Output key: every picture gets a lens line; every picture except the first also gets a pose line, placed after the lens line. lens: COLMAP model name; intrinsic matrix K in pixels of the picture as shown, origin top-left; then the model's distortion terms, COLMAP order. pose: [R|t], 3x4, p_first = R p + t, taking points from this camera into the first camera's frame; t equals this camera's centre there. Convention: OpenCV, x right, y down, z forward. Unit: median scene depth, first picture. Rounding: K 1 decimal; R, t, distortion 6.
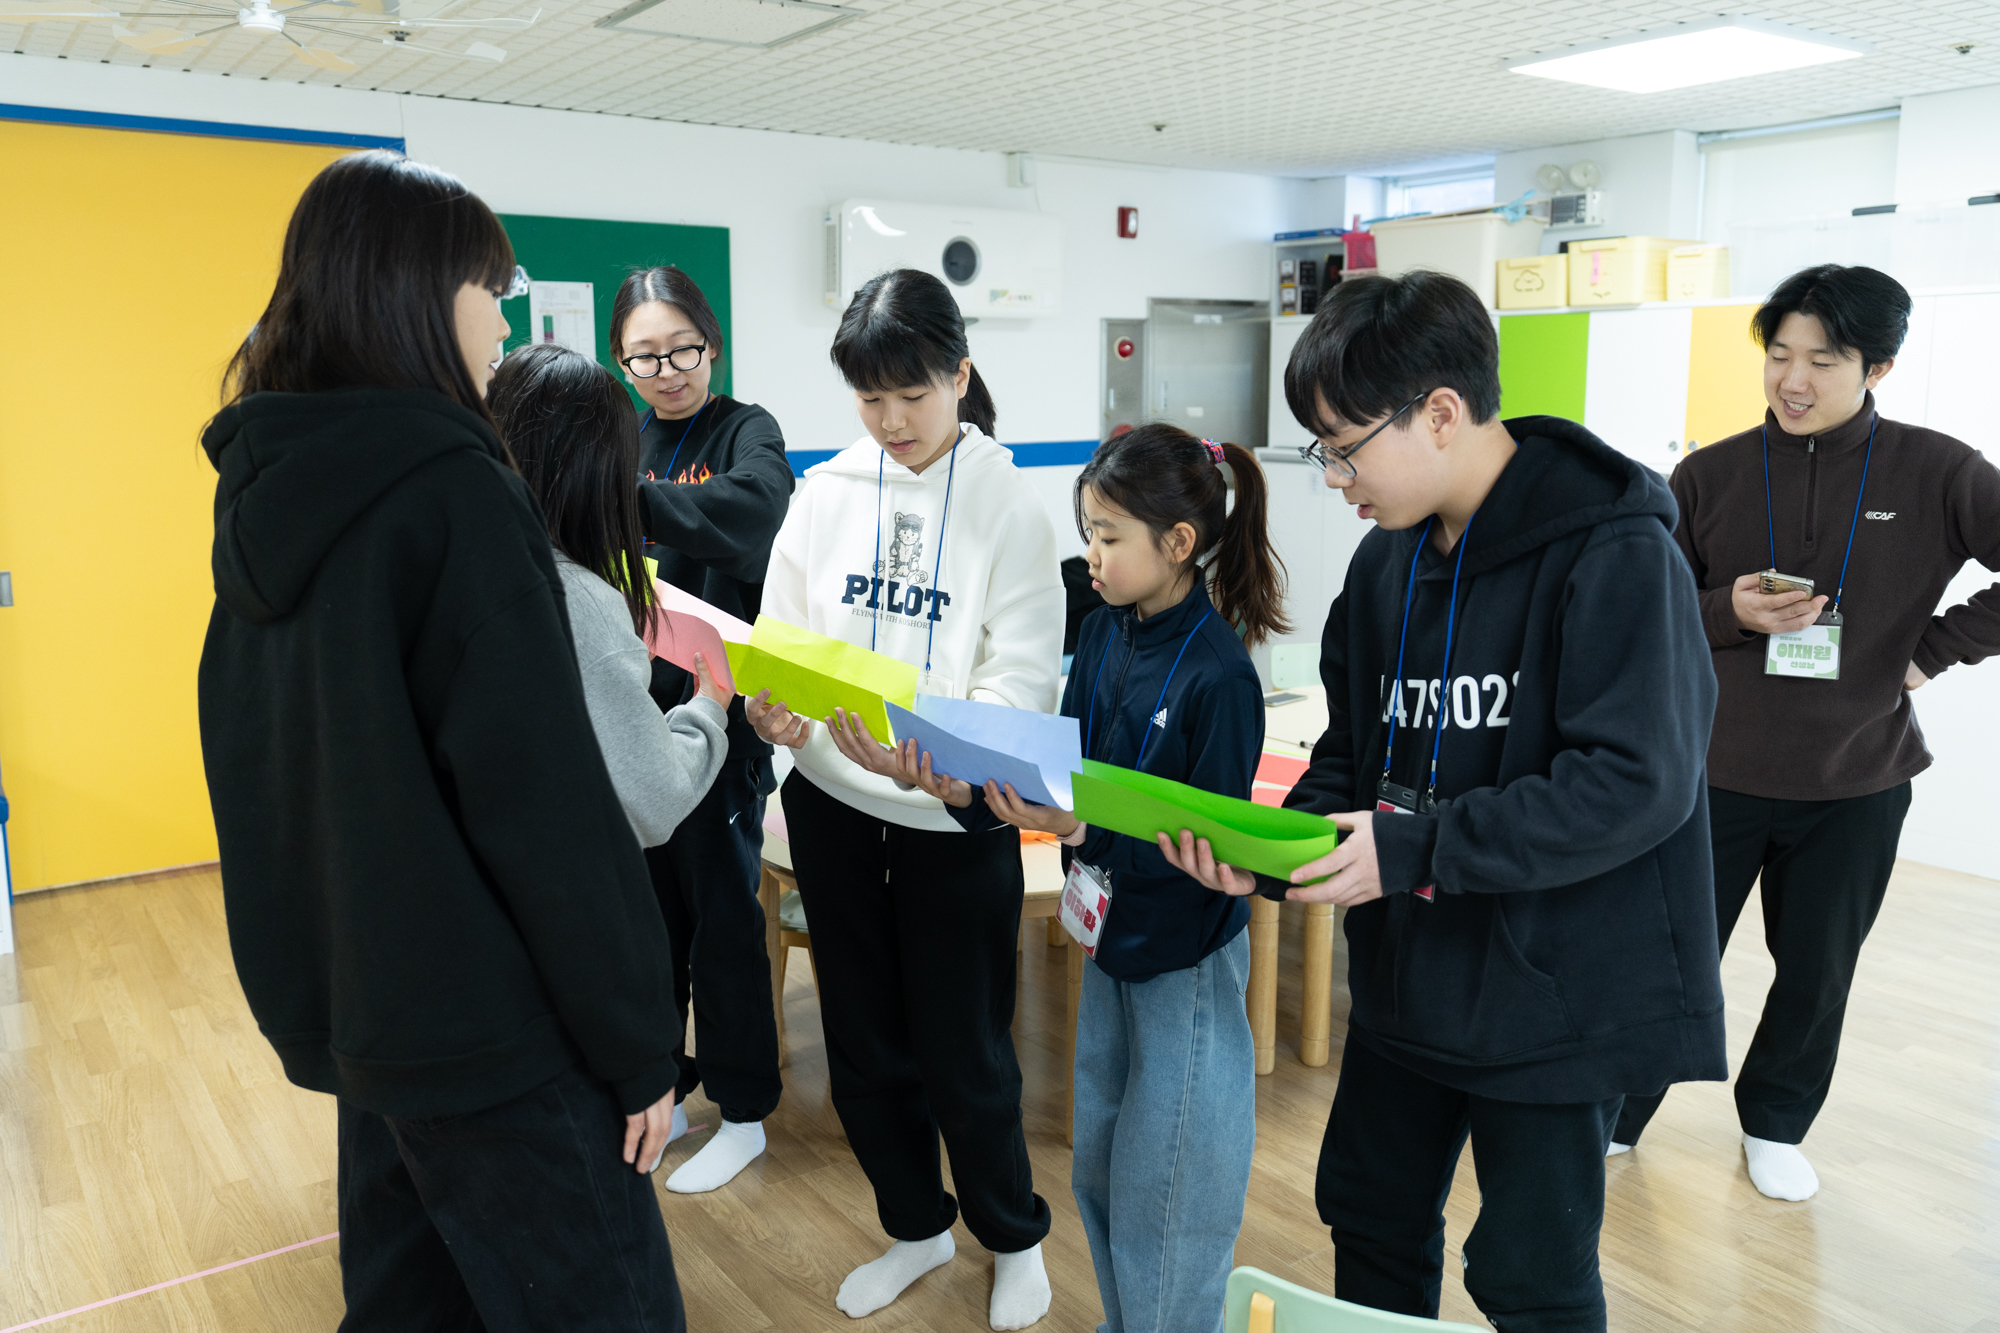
lens RADIAL K [[1560.7, 0, 997.5], [0, 1560.7, 660.9], [0, 0, 1]] dist [0.006510, 0.002037]
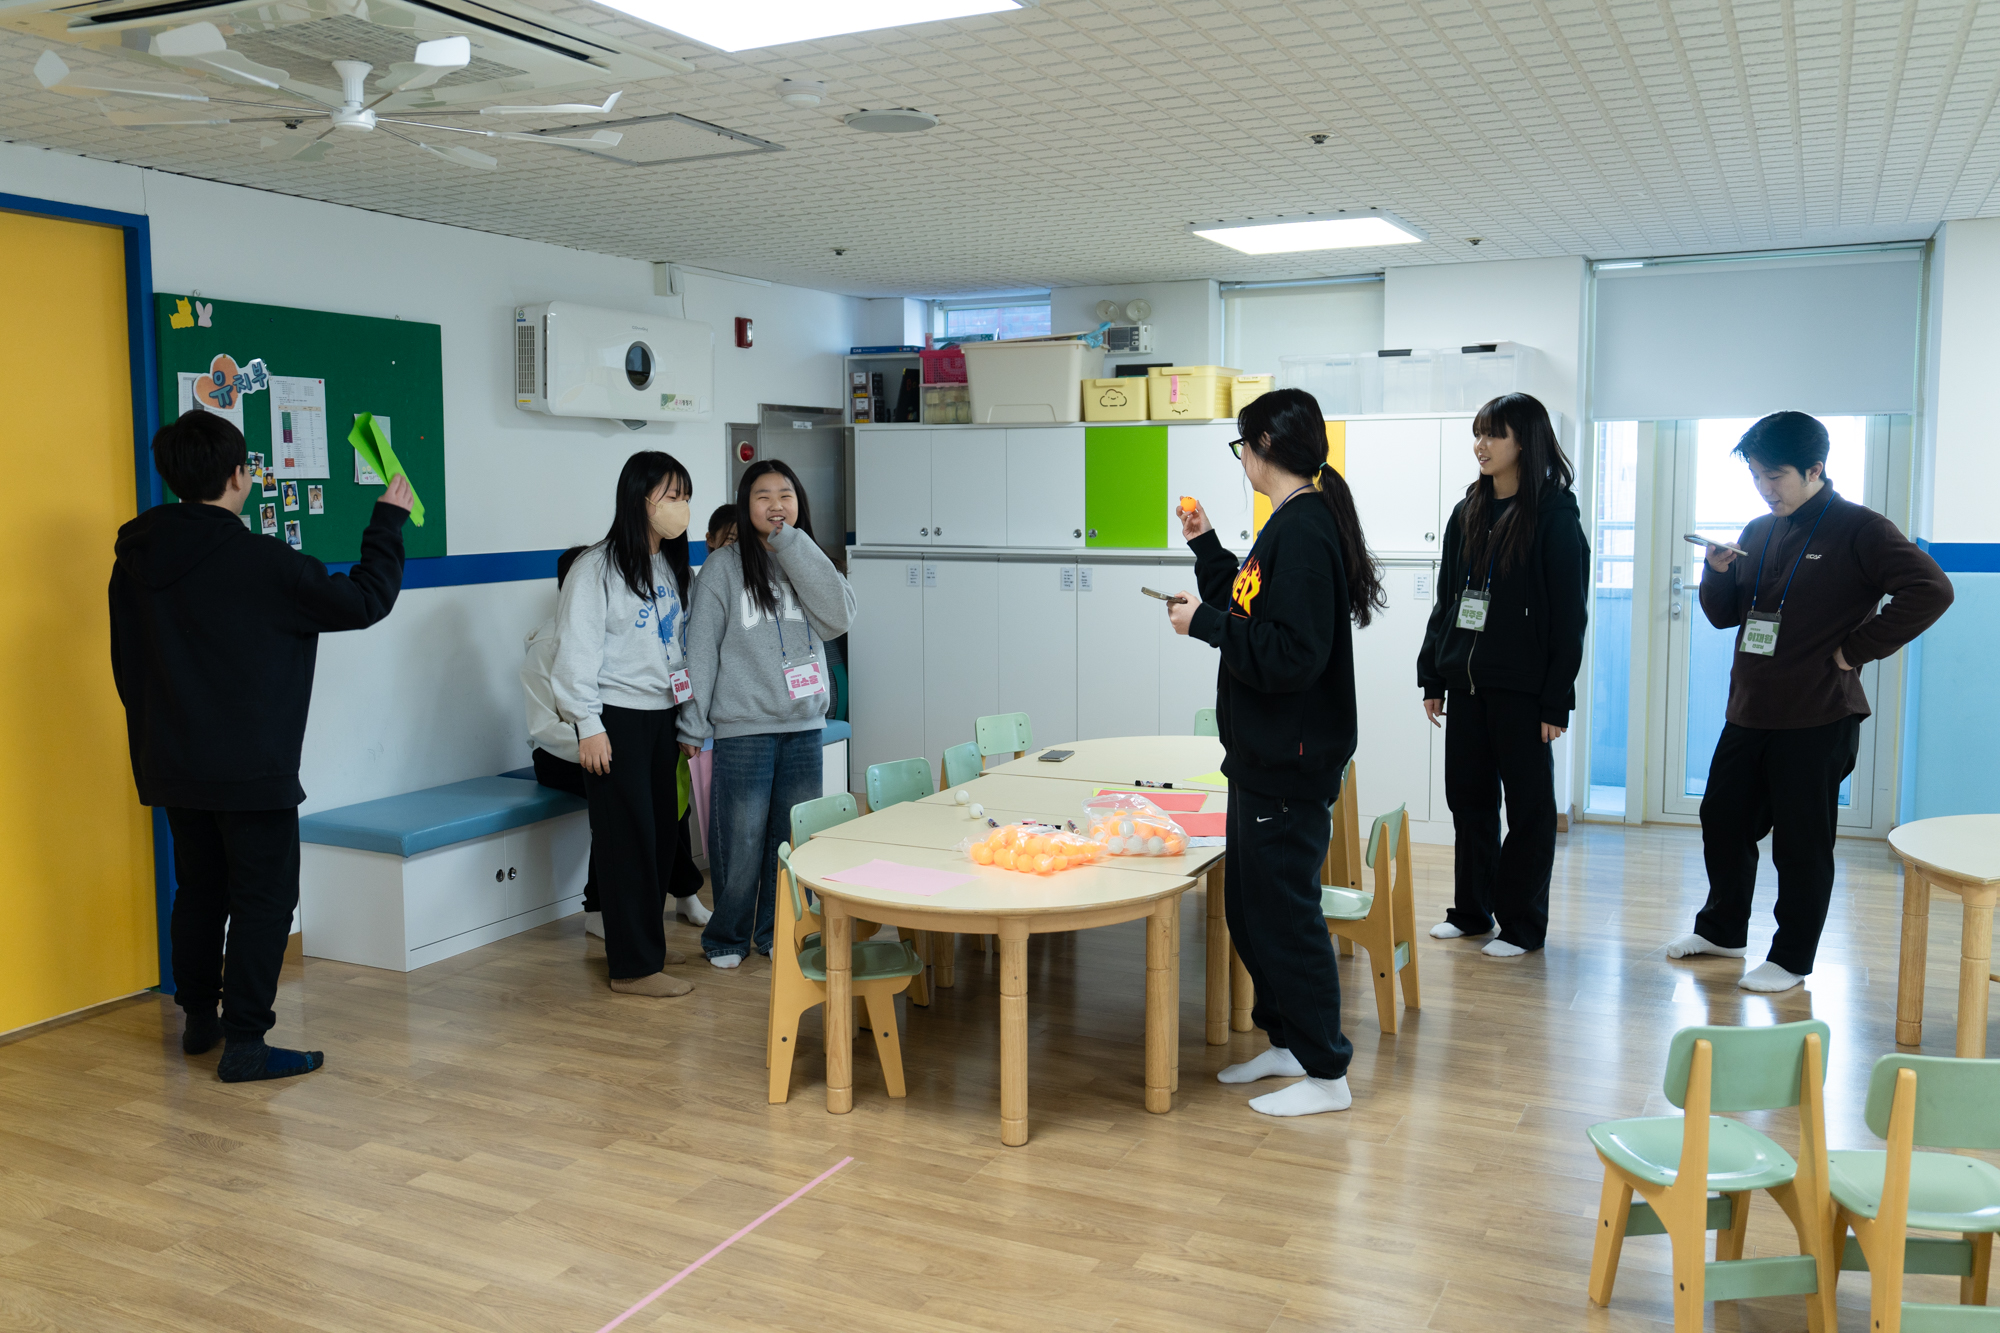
lens RADIAL K [[1674.0, 0, 999.6], [0, 1674.0, 664.9], [0, 0, 1]] dist [0.008266, 0.000219]
pose [[0.882699, -0.051448, 0.467113, -0.322055], [0.084804, 0.995109, -0.050652, 0.011931], [-0.462223, 0.084324, 0.882745, -0.050175]]
